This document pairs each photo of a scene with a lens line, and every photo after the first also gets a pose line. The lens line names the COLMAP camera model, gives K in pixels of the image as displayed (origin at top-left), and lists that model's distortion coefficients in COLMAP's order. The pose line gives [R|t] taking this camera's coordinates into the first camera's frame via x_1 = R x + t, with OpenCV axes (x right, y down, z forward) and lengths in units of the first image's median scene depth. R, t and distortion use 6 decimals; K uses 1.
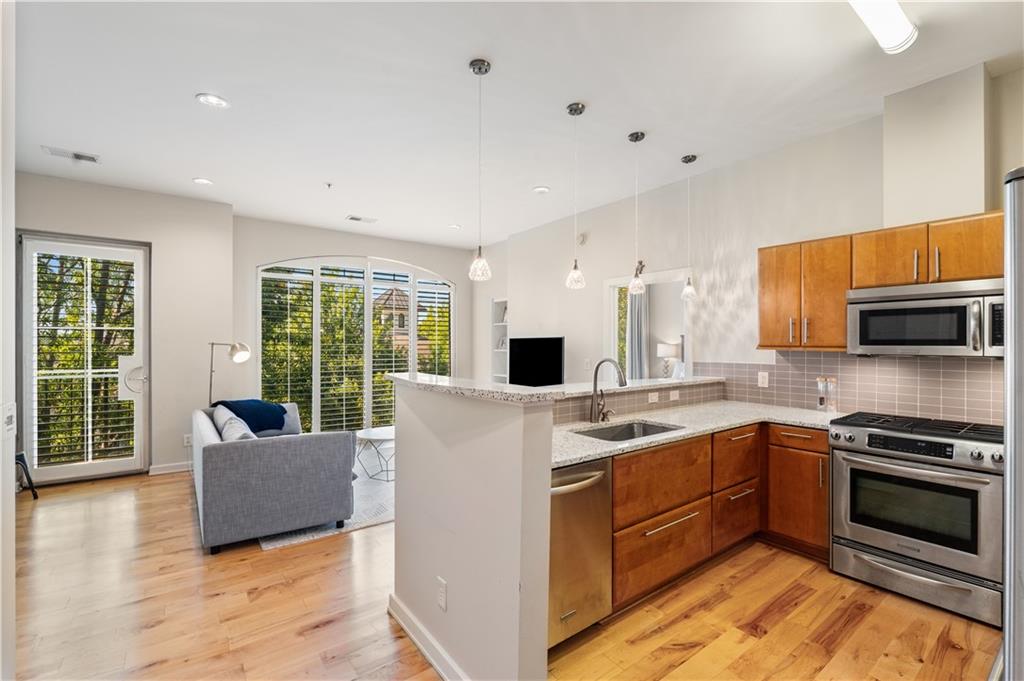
lens RADIAL K [[451.0, 0, 506.9], [0, 451.0, 343.4], [0, 0, 1]] dist [-0.006927, 0.001326]
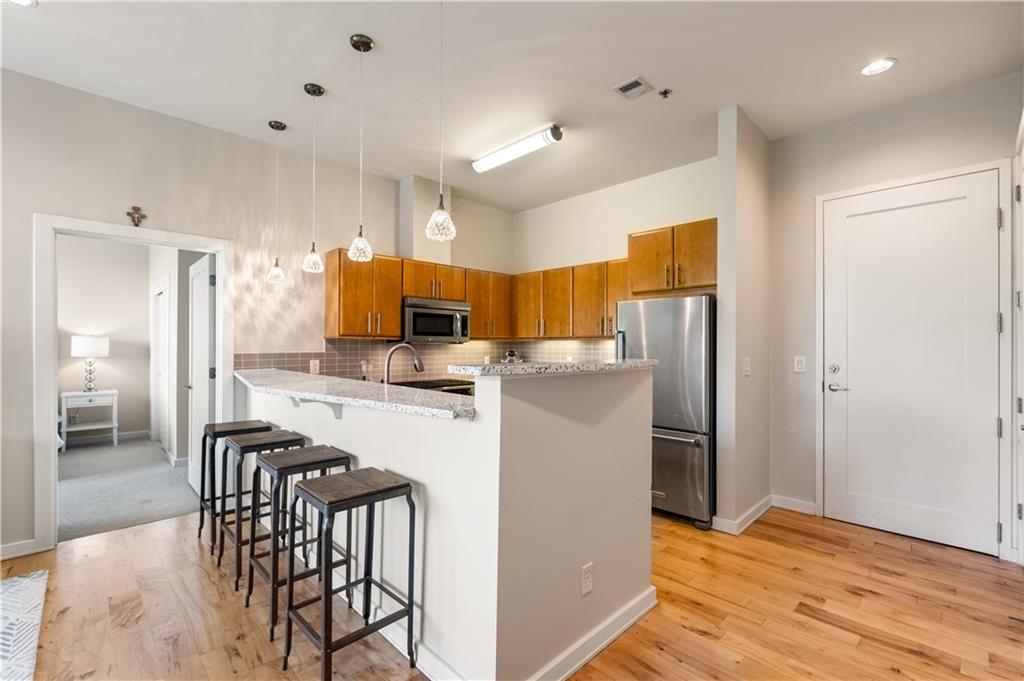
lens RADIAL K [[451.0, 0, 514.1], [0, 451.0, 343.9], [0, 0, 1]] dist [-0.006927, 0.001326]
pose [[-0.149174, -0.002015, 0.988809, -0.701685], [-0.004909, 0.999987, 0.001297, 0.026680], [-0.988799, -0.004660, -0.149182, 0.842407]]
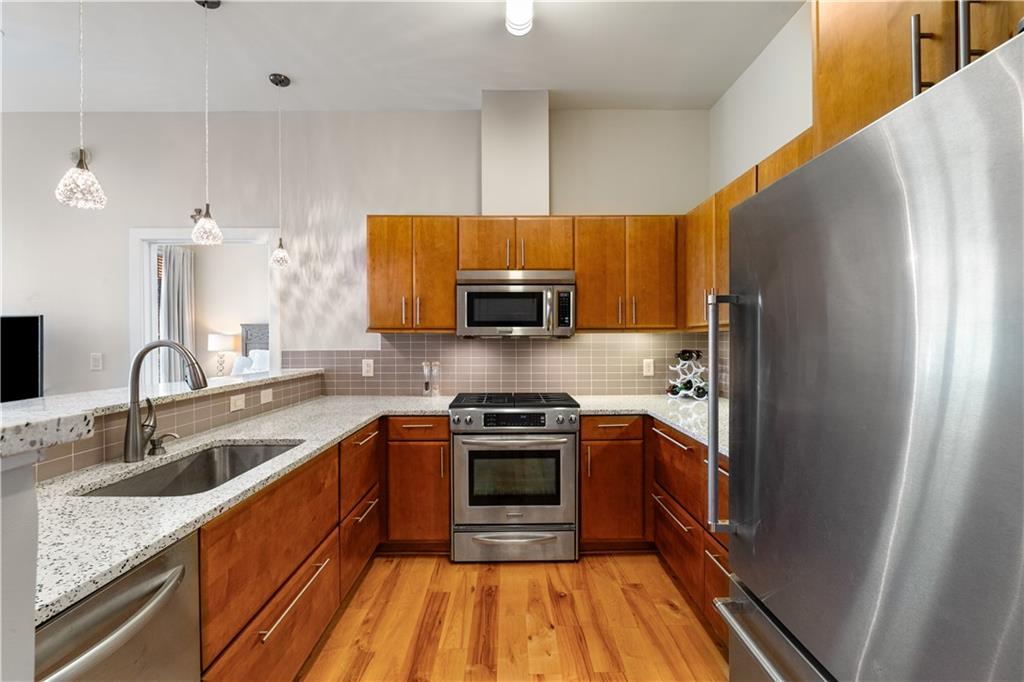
lens RADIAL K [[451.0, 0, 513.9], [0, 451.0, 343.5], [0, 0, 1]] dist [-0.006927, 0.001326]
pose [[0.585733, -0.009966, 0.810443, 0.026063], [0.002578, 0.999942, 0.010433, 0.029627], [-0.810500, -0.004021, 0.585725, 0.306368]]
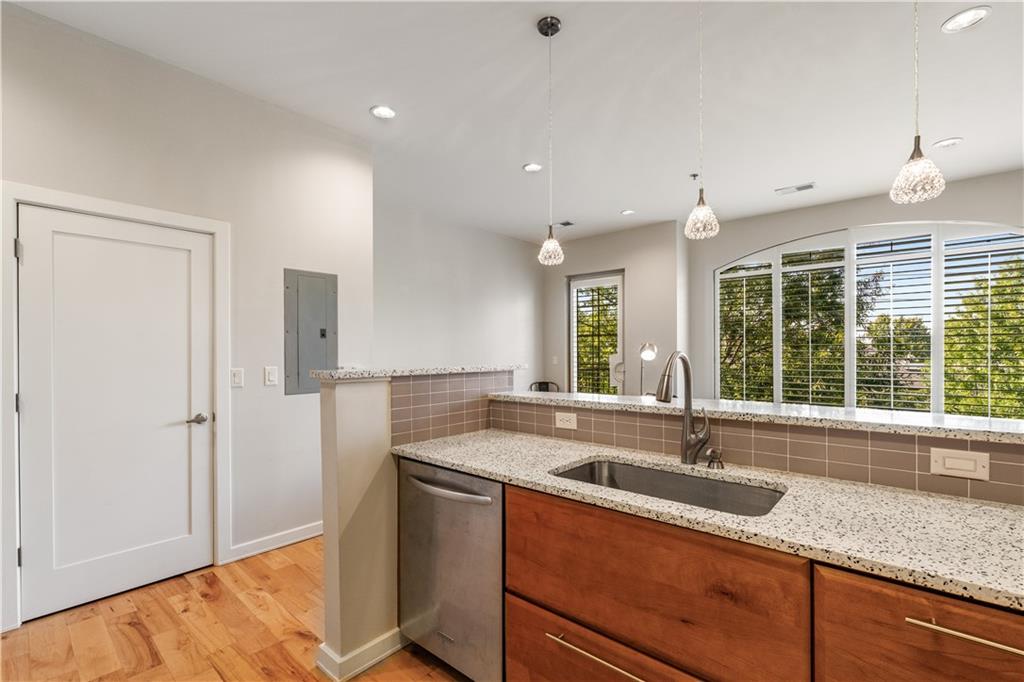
lens RADIAL K [[451.0, 0, 512.3], [0, 451.0, 352.4], [0, 0, 1]] dist [-0.006927, 0.001326]
pose [[0.213040, 0.000562, -0.977043, 0.684648], [0.004345, 0.999989, 0.001522, 0.029402], [0.977034, -0.004570, 0.213035, 0.626589]]
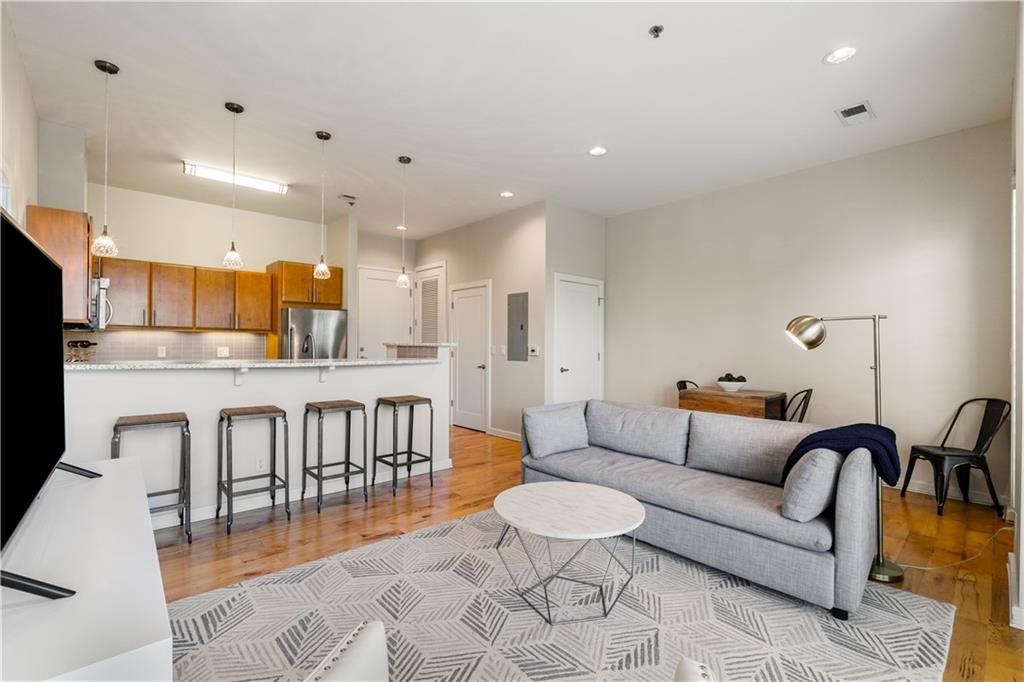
lens RADIAL K [[451.0, 0, 511.2], [0, 451.0, 340.5], [0, 0, 1]] dist [-0.006927, 0.001326]
pose [[-0.994254, -0.009544, -0.106621, -0.232906], [-0.008787, 0.999933, -0.007569, 0.054410], [0.106687, -0.006589, -0.994271, 2.305387]]
